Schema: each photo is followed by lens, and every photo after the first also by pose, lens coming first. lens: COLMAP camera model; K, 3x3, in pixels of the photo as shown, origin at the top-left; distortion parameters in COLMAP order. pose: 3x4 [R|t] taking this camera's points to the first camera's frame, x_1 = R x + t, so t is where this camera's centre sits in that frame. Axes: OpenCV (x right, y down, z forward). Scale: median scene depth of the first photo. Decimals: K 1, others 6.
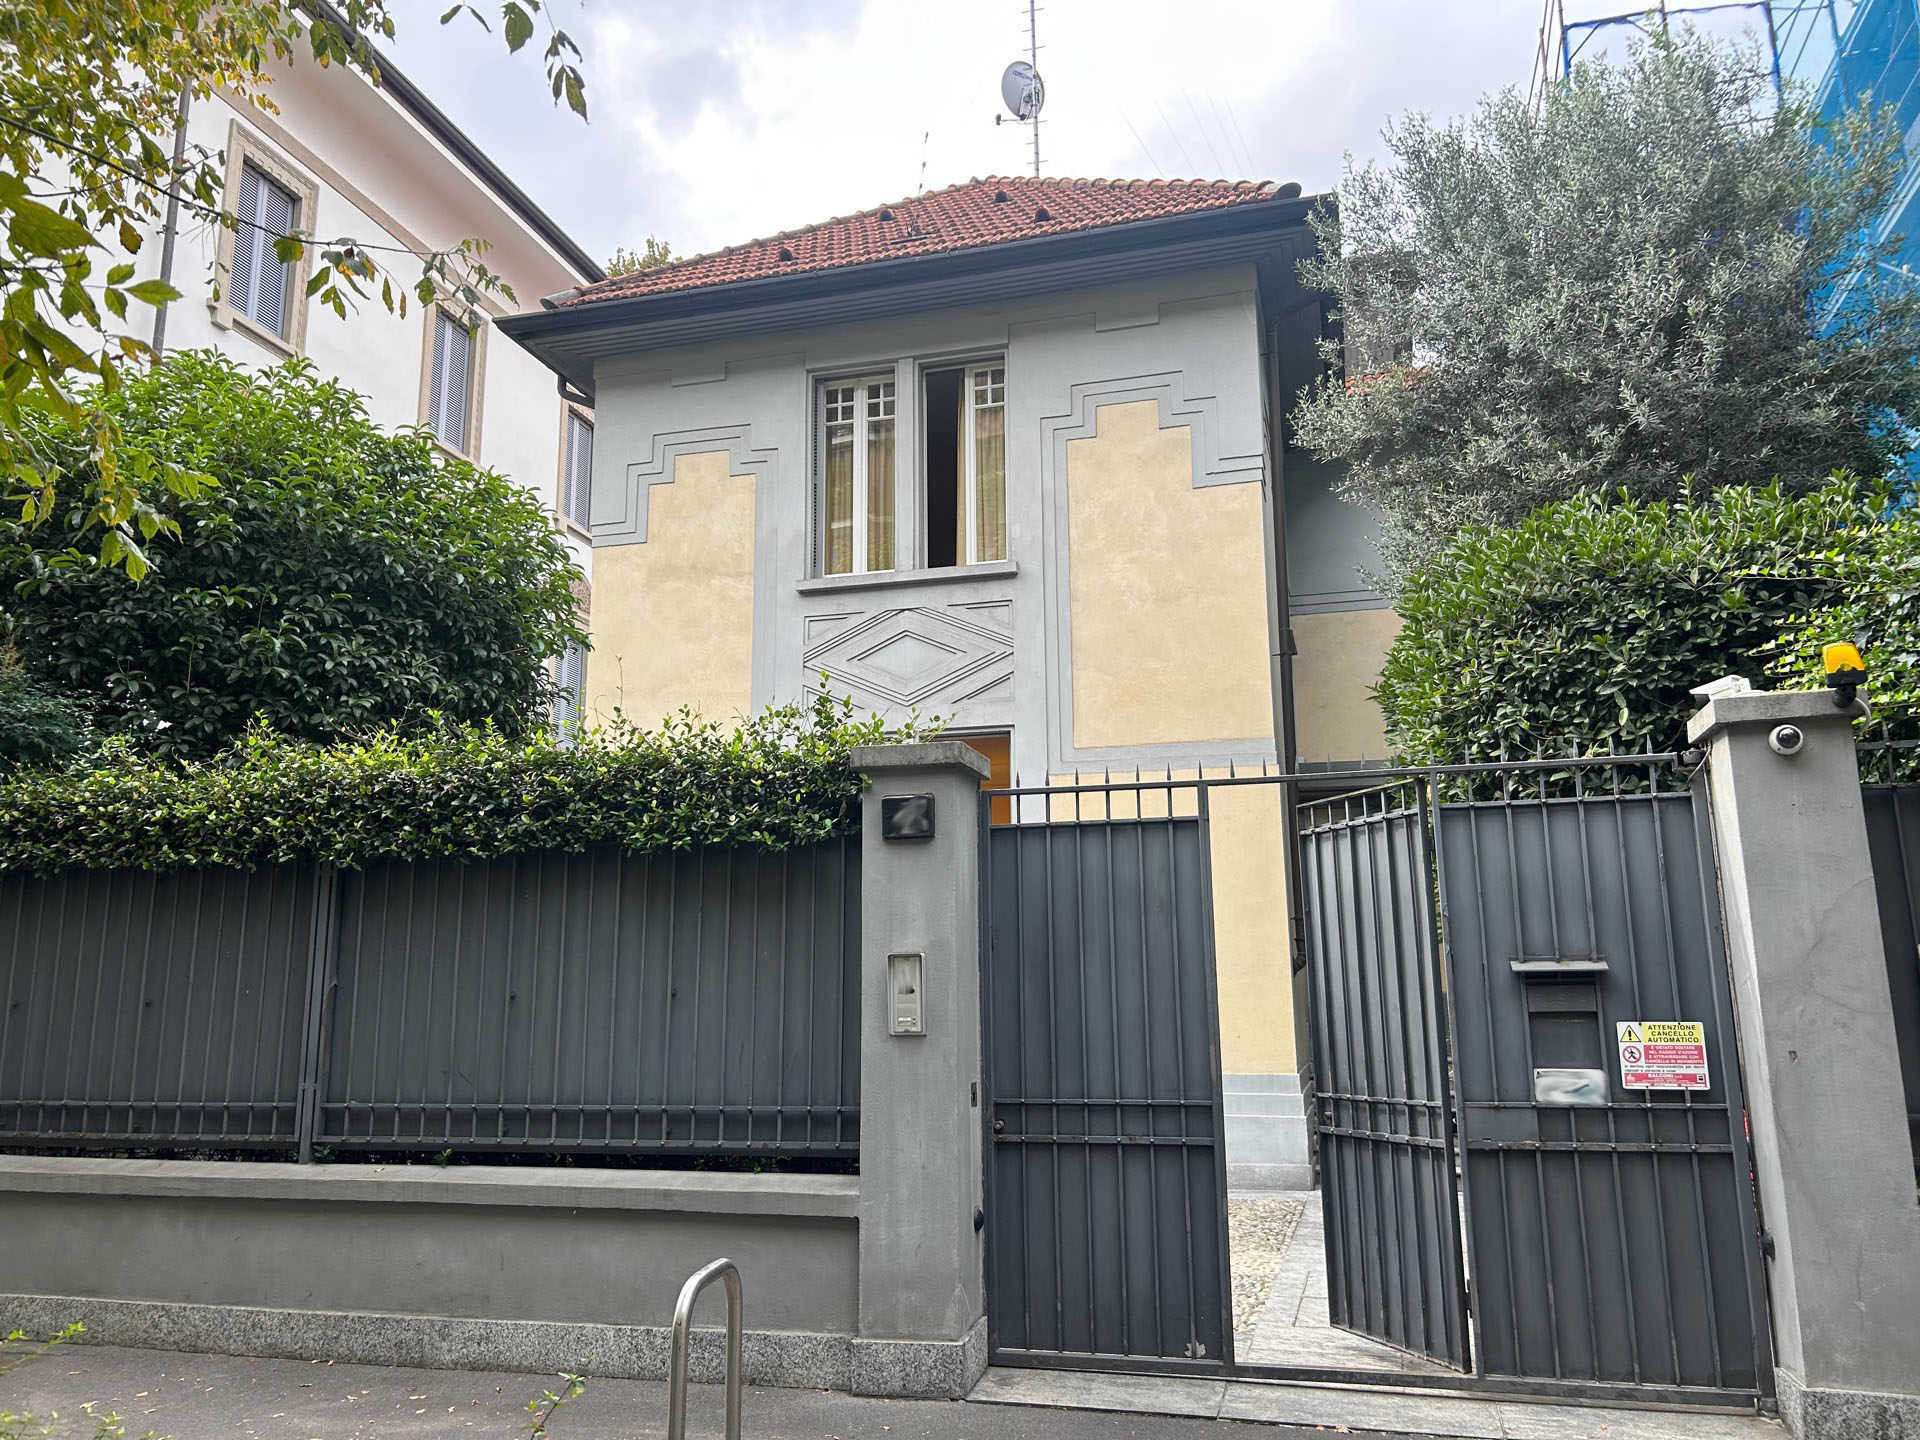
lens RADIAL K [[1449.1, 0, 953.1], [0, 1449.1, 695.1], [0, 0, 1]] dist [0.046227, -0.054386]
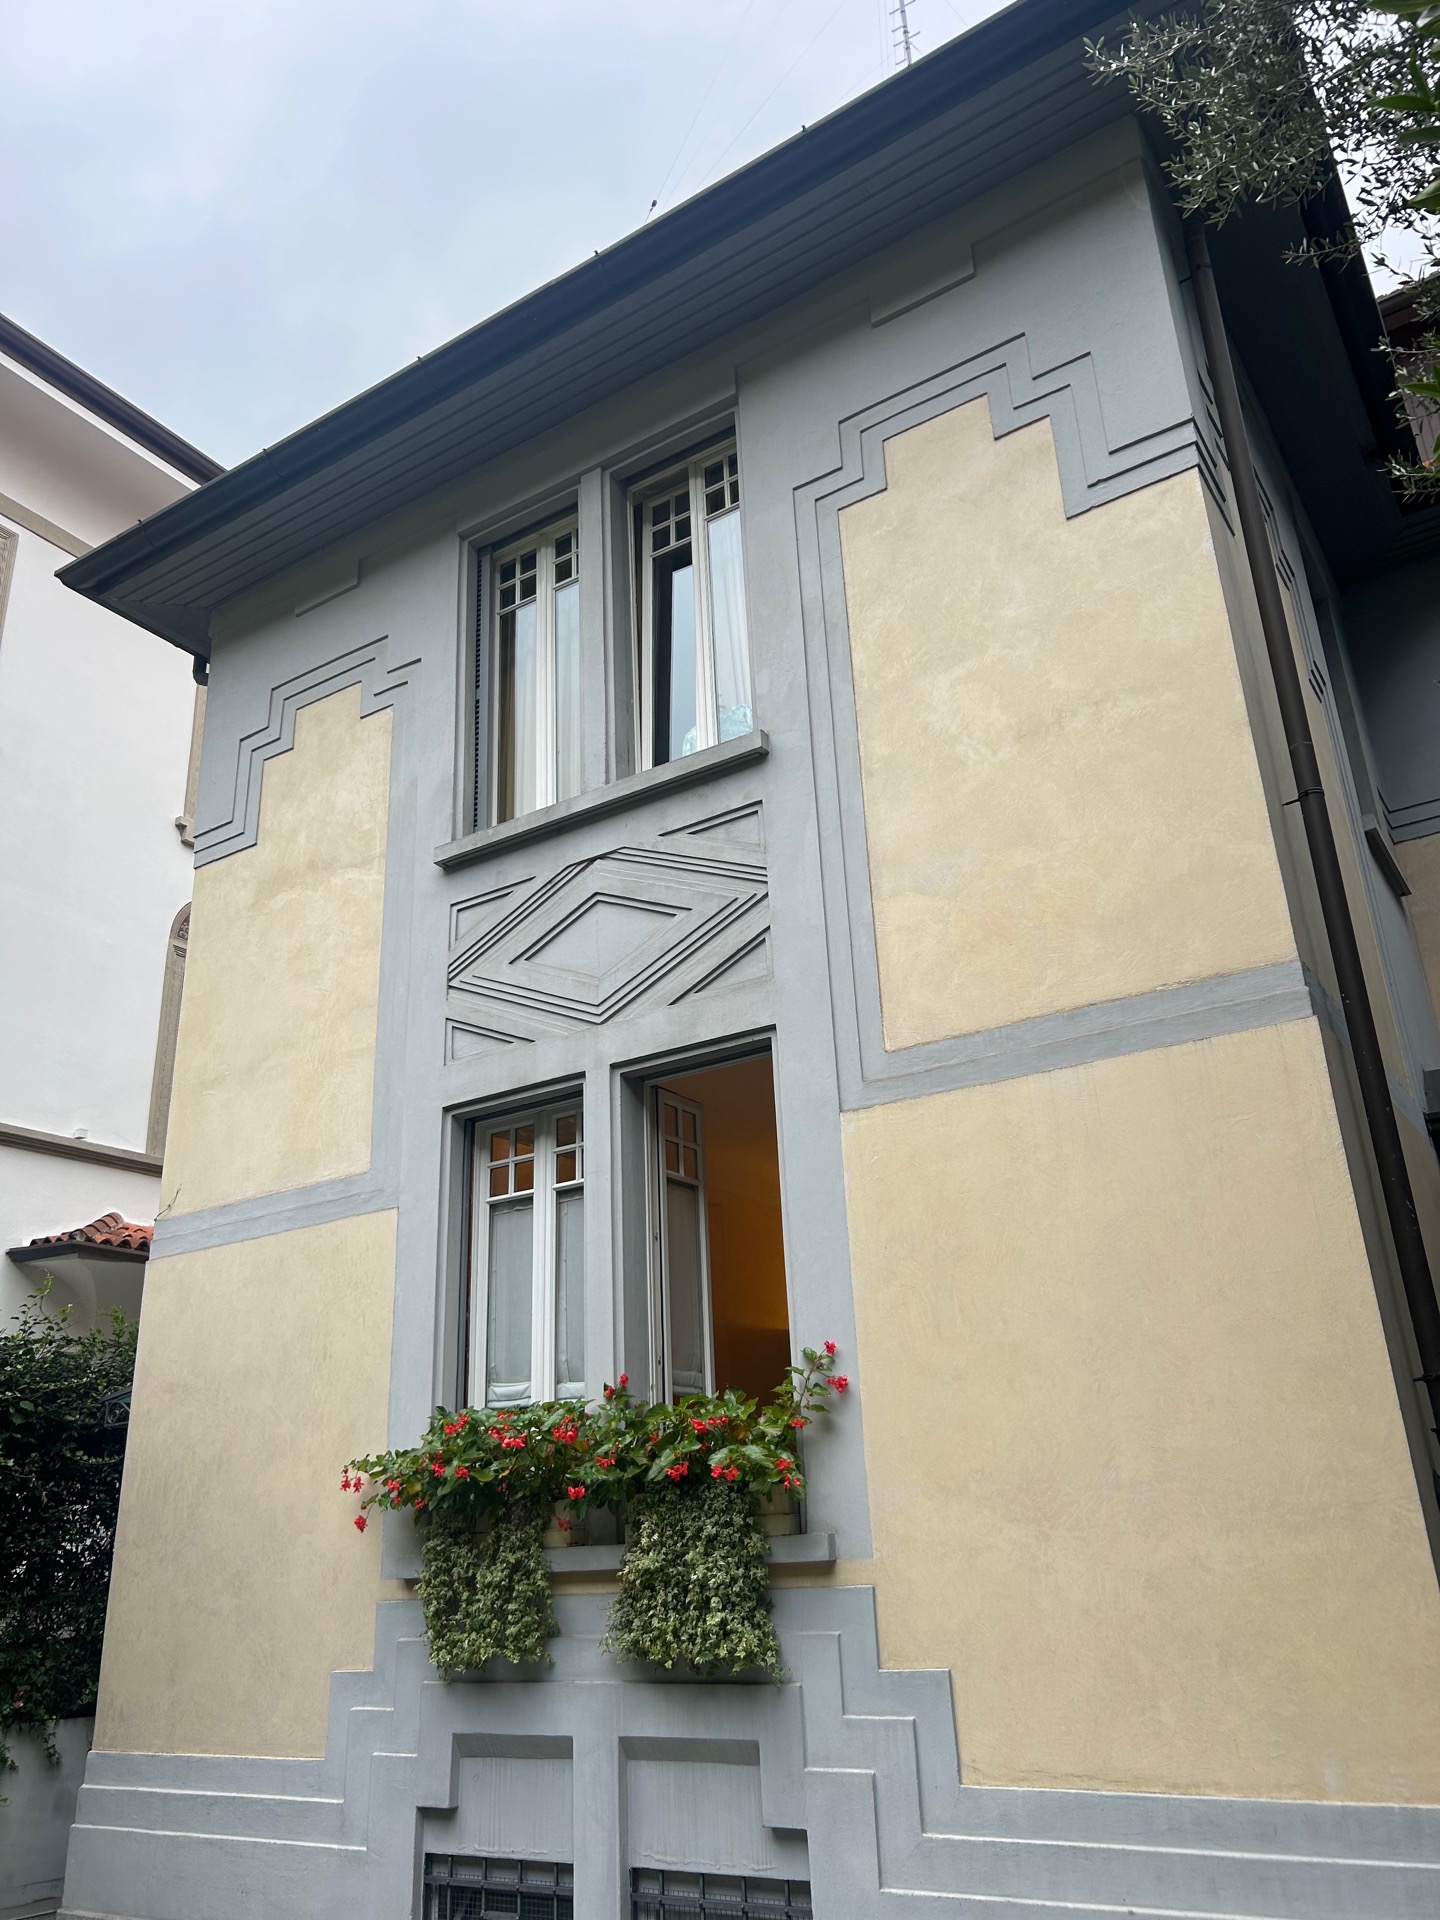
lens RADIAL K [[1449.1, 0, 732.3], [0, 1449.1, 949.0], [0, 0, 1]] dist [0.046227, -0.054386]
pose [[0.956136, -0.145582, -0.254185, 0.160548], [0.102401, 0.979123, -0.175593, 0.081992], [0.274442, 0.141862, 0.951082, 0.502614]]
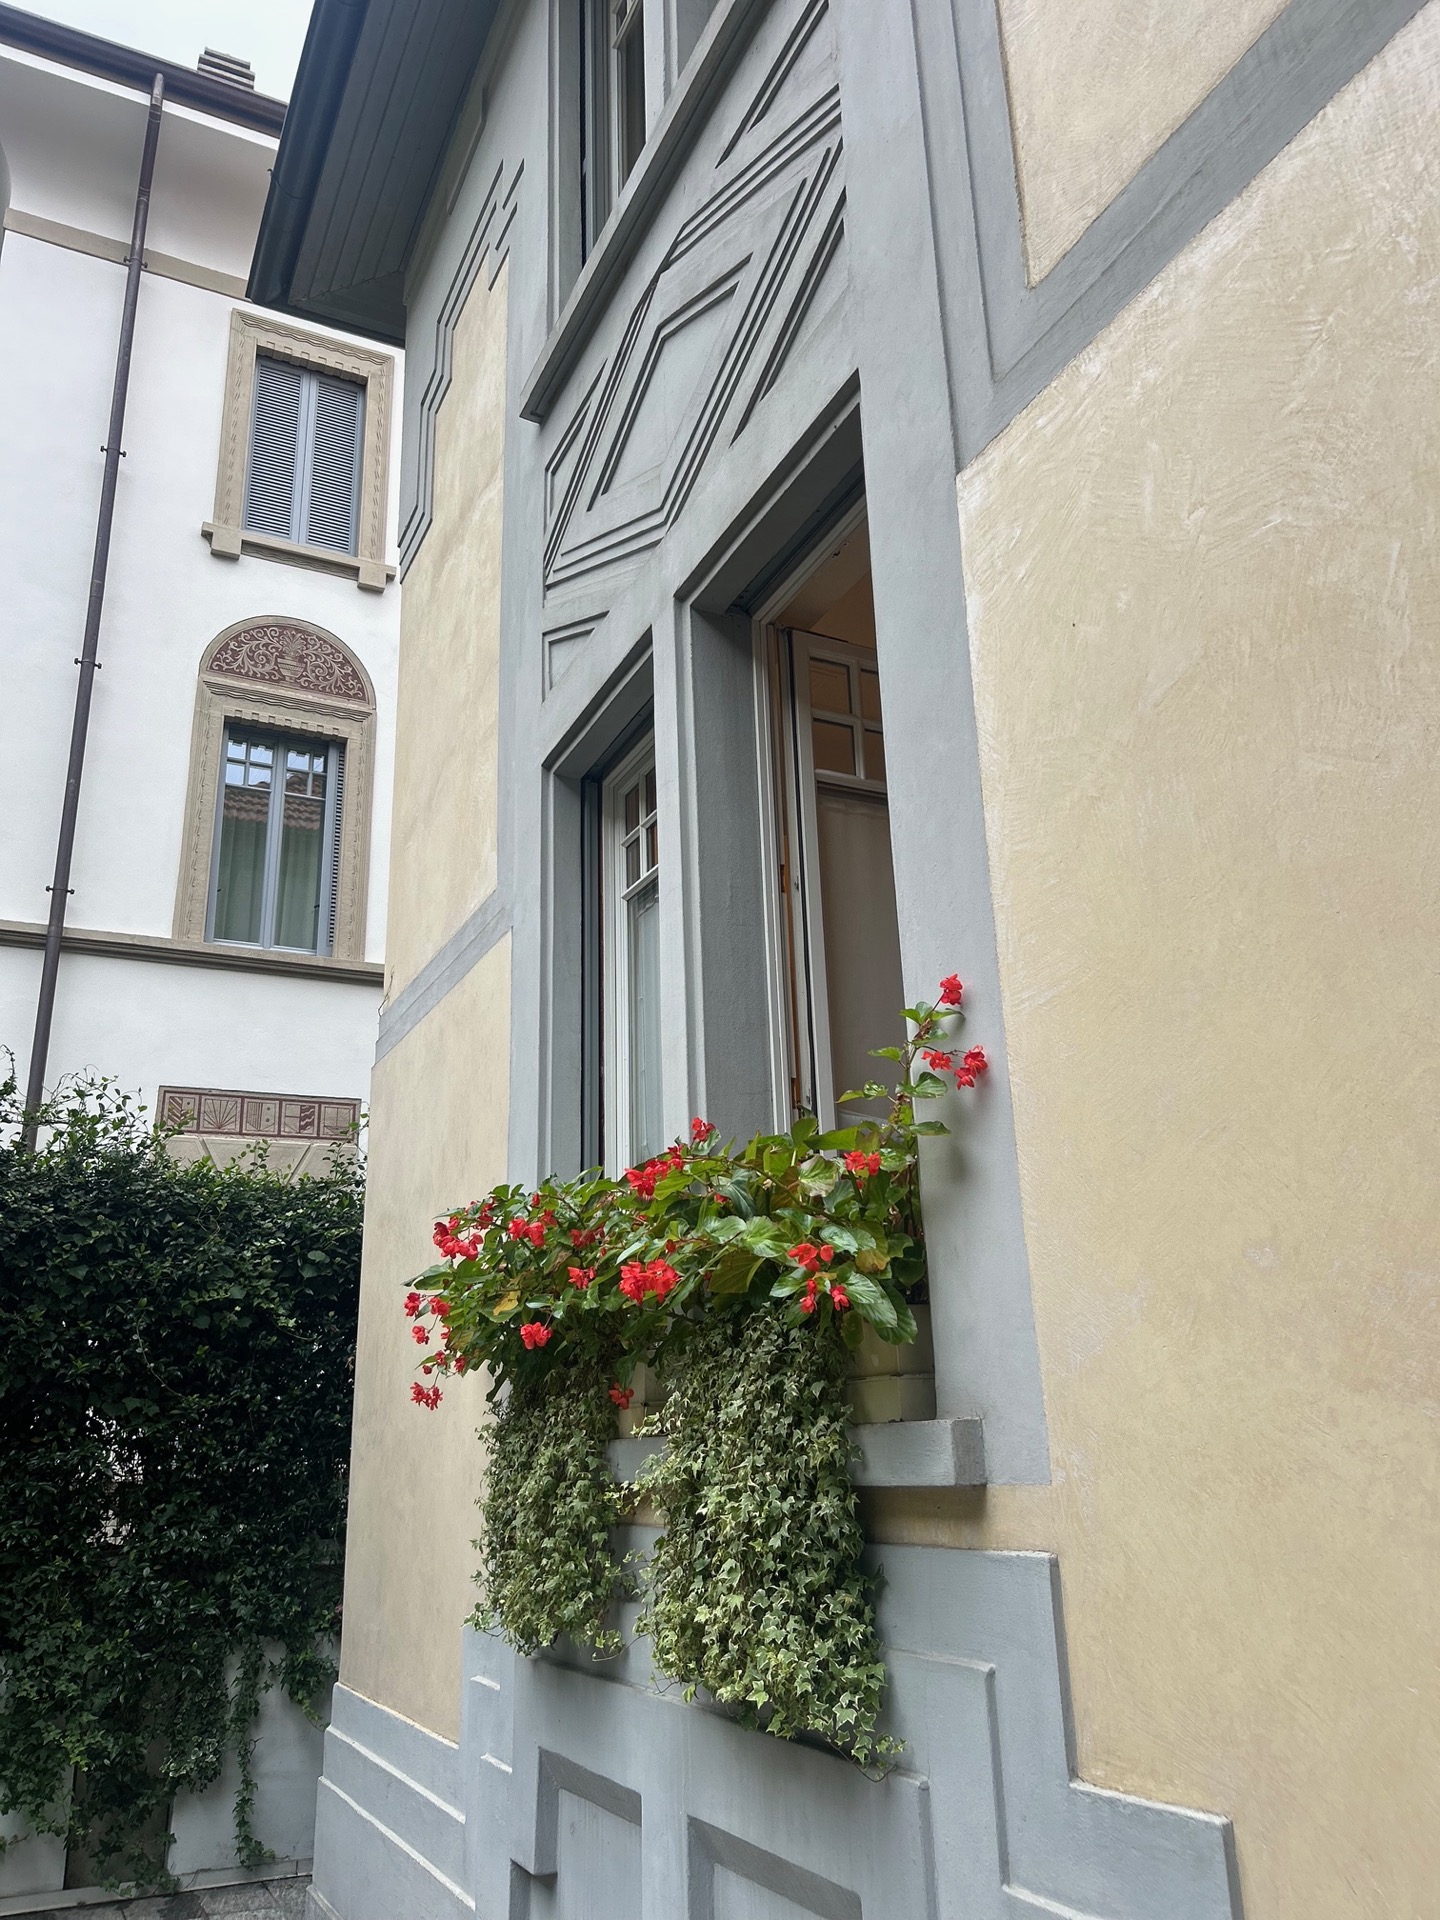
lens RADIAL K [[1449.1, 0, 725.0], [0, 1449.1, 956.2], [0, 0, 1]] dist [0.046227, -0.054386]
pose [[0.670932, -0.255552, -0.696091, 0.169350], [0.191491, 0.966608, -0.170296, 0.149964], [0.716367, -0.019038, 0.697464, 0.808452]]
